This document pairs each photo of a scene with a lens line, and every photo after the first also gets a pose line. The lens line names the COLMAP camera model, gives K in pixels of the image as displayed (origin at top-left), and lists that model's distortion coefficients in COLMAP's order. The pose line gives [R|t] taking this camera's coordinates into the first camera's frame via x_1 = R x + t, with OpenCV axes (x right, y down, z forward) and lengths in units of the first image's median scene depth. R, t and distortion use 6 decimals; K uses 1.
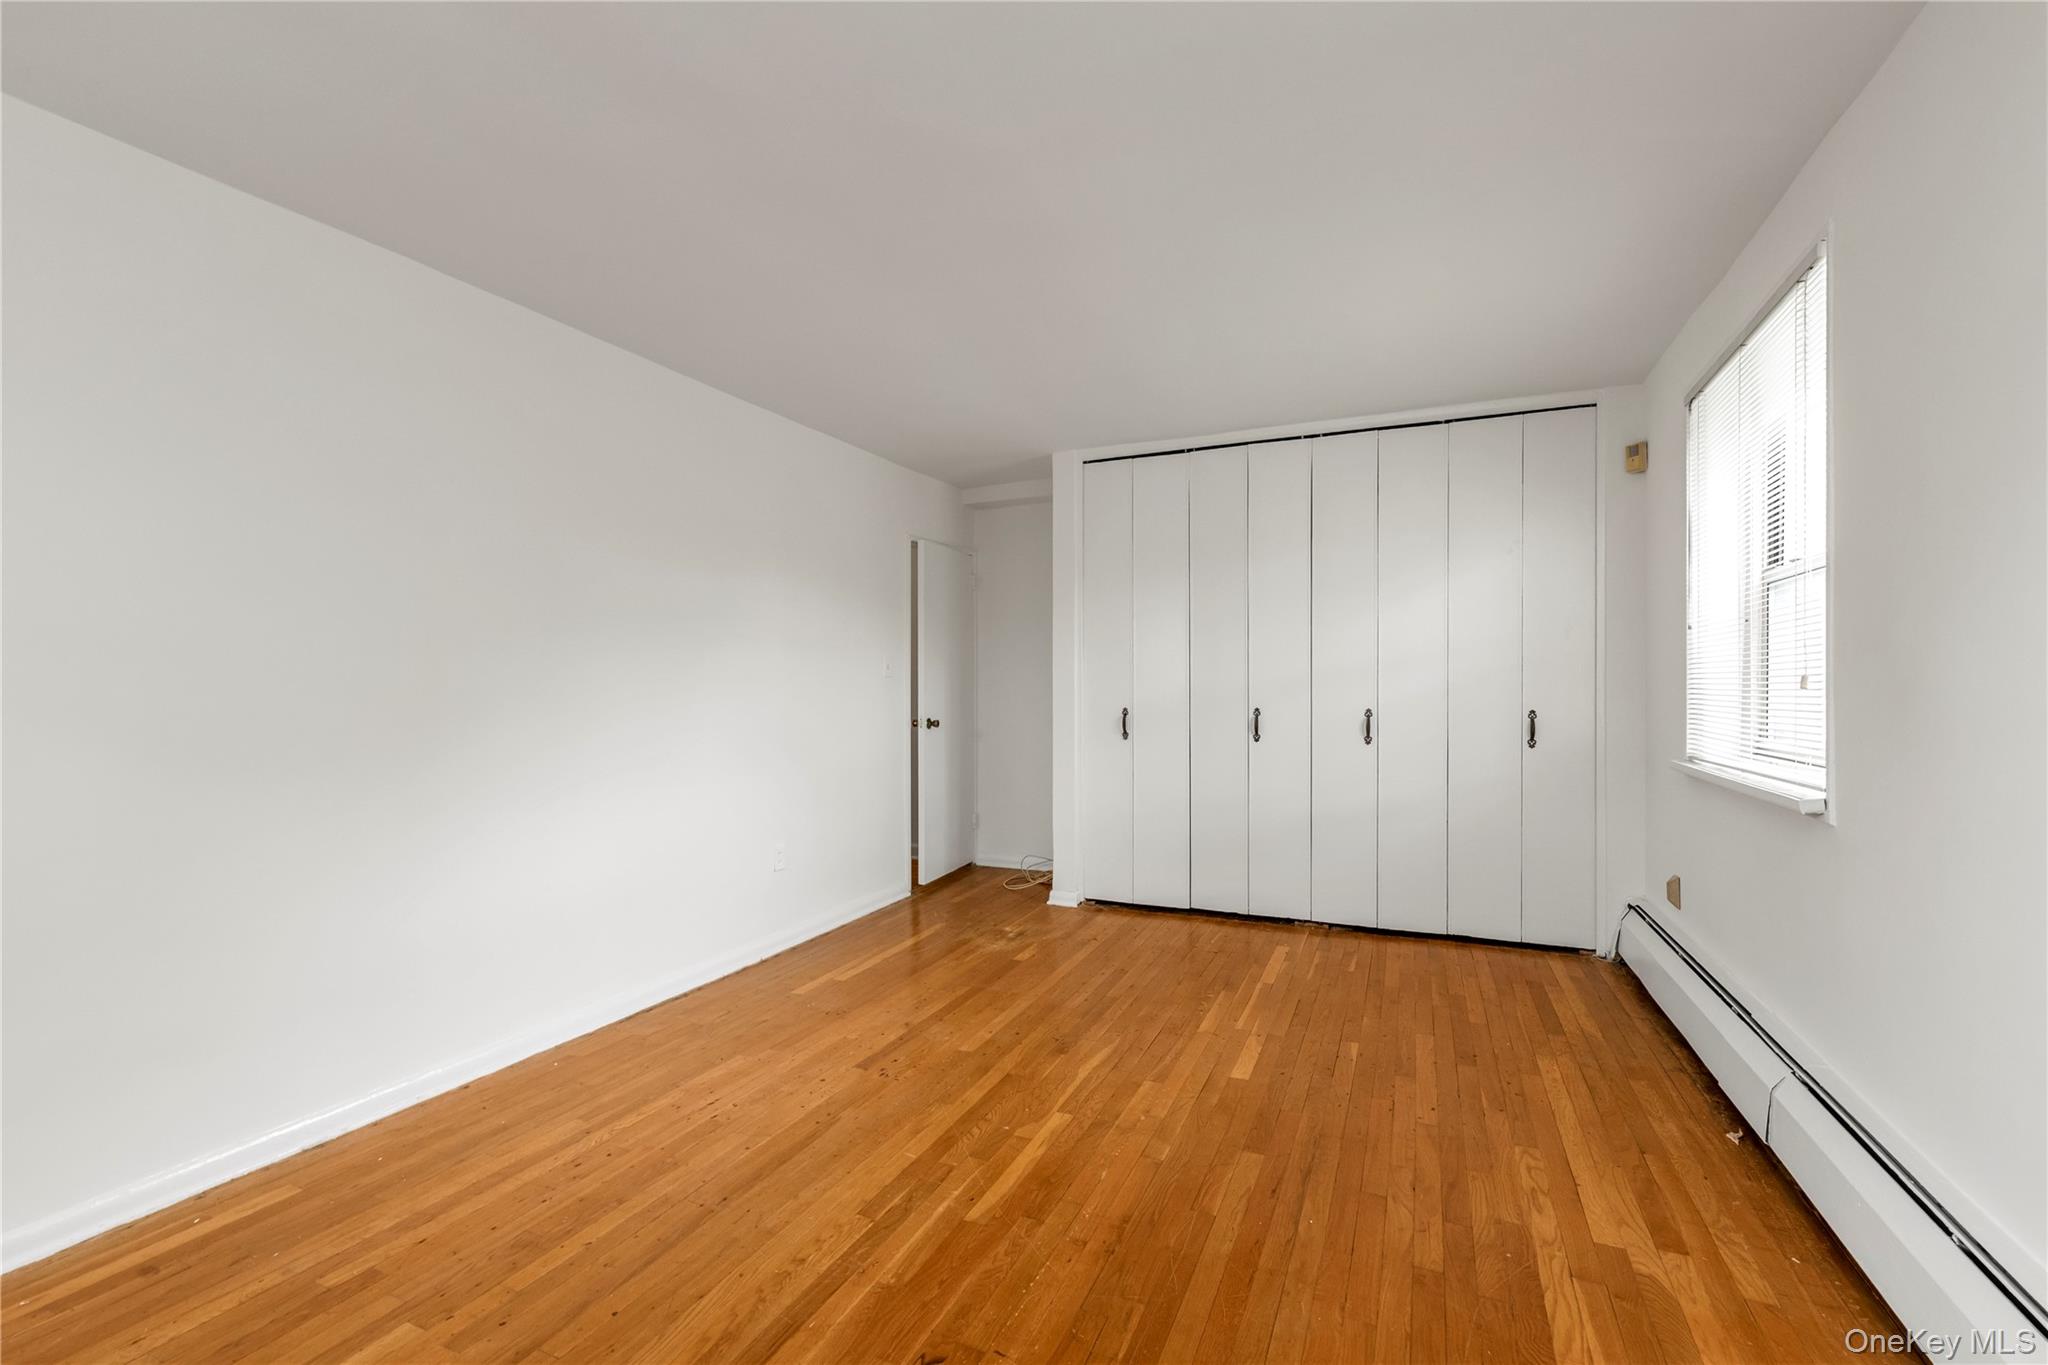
lens RADIAL K [[879.2, 0, 1017.1], [0, 879.2, 682.3], [0, 0, 1]] dist [-0.000382, -0.000156]
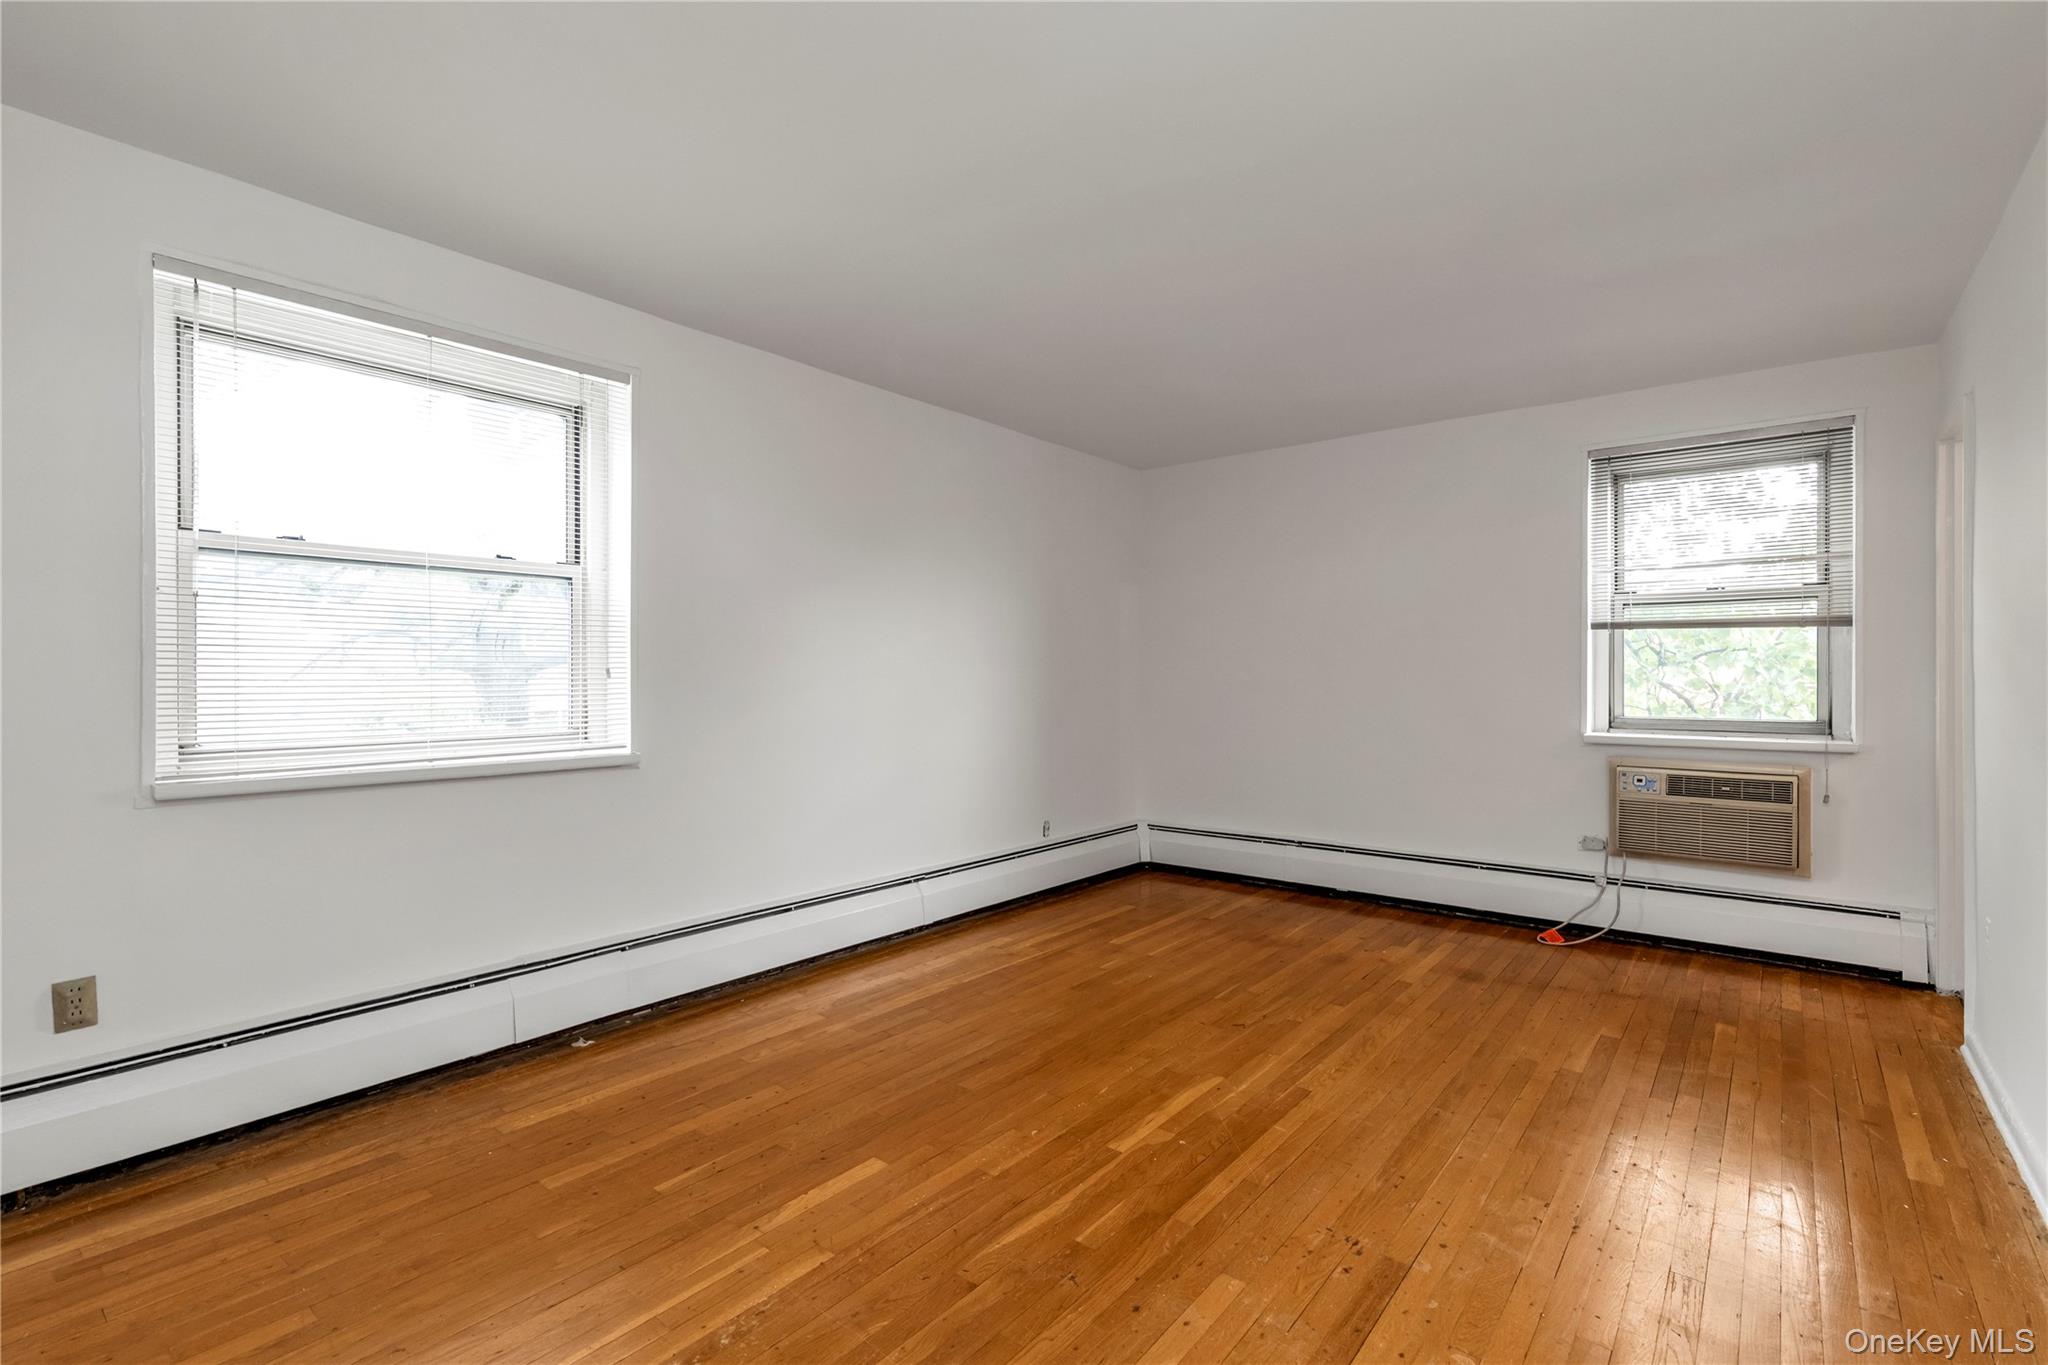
lens RADIAL K [[911.0, 0, 1024.0], [0, 911.0, 682.5], [0, 0, 1]] dist [-0.001141, -0.000351]
pose [[-0.967620, 0.003495, 0.252387, -0.091270], [0.004072, 0.999990, 0.001763, 0.012267], [-0.252378, 0.002734, -0.967625, 1.881853]]
